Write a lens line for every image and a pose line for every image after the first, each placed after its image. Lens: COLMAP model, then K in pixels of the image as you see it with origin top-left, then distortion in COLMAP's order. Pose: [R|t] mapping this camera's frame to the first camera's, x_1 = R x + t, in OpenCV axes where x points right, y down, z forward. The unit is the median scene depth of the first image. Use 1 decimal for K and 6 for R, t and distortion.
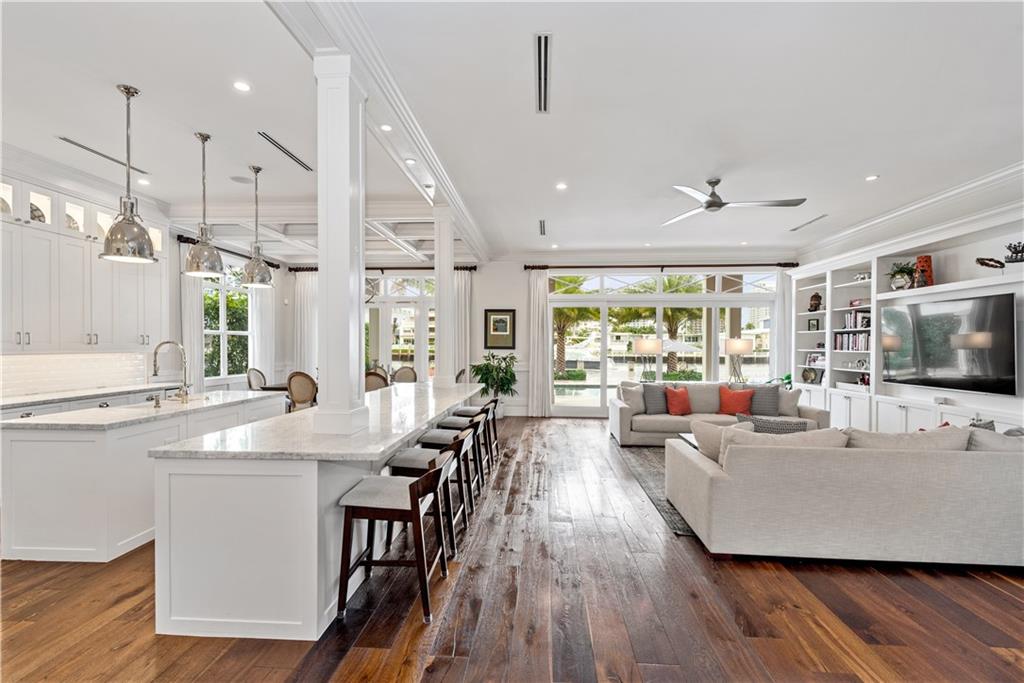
lens RADIAL K [[470.5, 0, 512.2], [0, 470.5, 346.3], [0, 0, 1]] dist [0.020147, -0.004234]
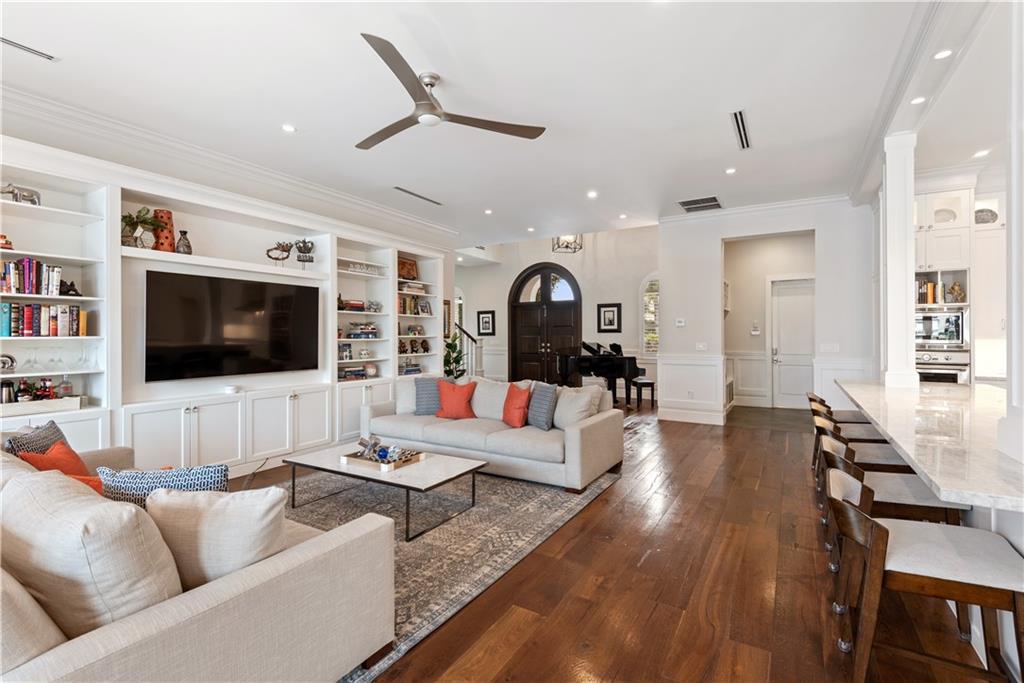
lens RADIAL K [[470.5, 0, 505.8], [0, 470.5, 340.5], [0, 0, 1]] dist [0.020147, -0.004234]
pose [[-0.890264, -0.006482, 0.455398, 0.020112], [0.000637, 0.999880, 0.015476, 0.006050], [-0.455444, 0.014068, -0.890153, 1.164165]]
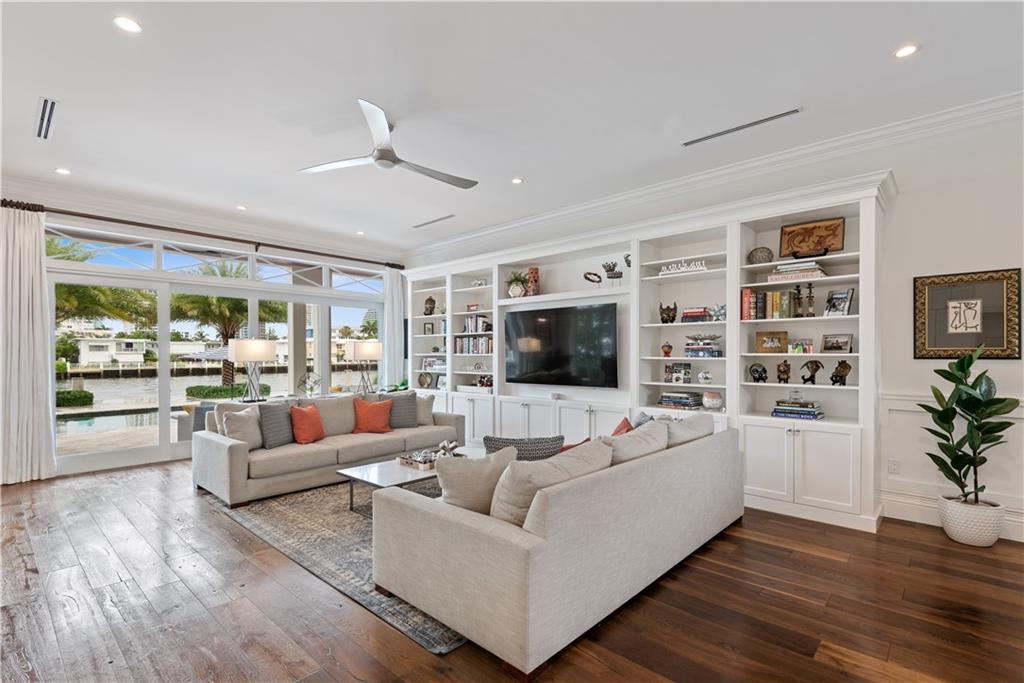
lens RADIAL K [[470.5, 0, 502.5], [0, 470.5, 355.2], [0, 0, 1]] dist [0.020147, -0.004234]
pose [[0.623589, -0.006284, 0.781727, -0.036590], [0.007425, 0.999970, 0.002115, 0.009707], [-0.781717, 0.004485, 0.623617, 0.301362]]
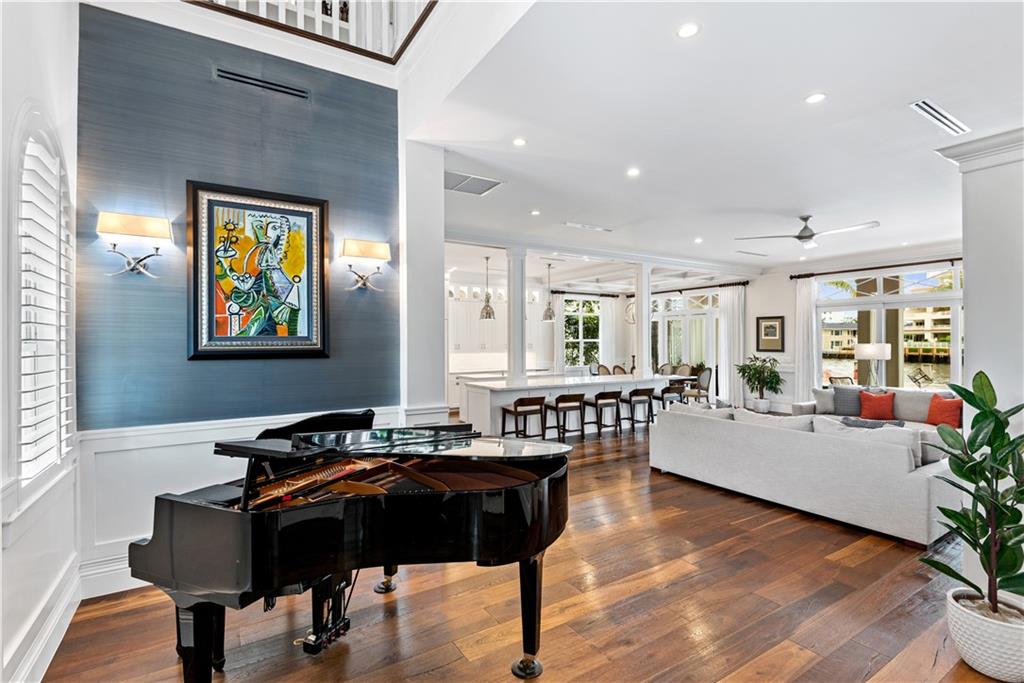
lens RADIAL K [[481.0, 0, 514.7], [0, 481.0, 340.7], [0, 0, 1]] dist [-0.000171, -0.000016]
pose [[0.589029, -0.005503, -0.808093, 0.743339], [0.001796, 0.999983, -0.005500, -0.020617], [0.808110, 0.001788, 0.589029, -0.246594]]
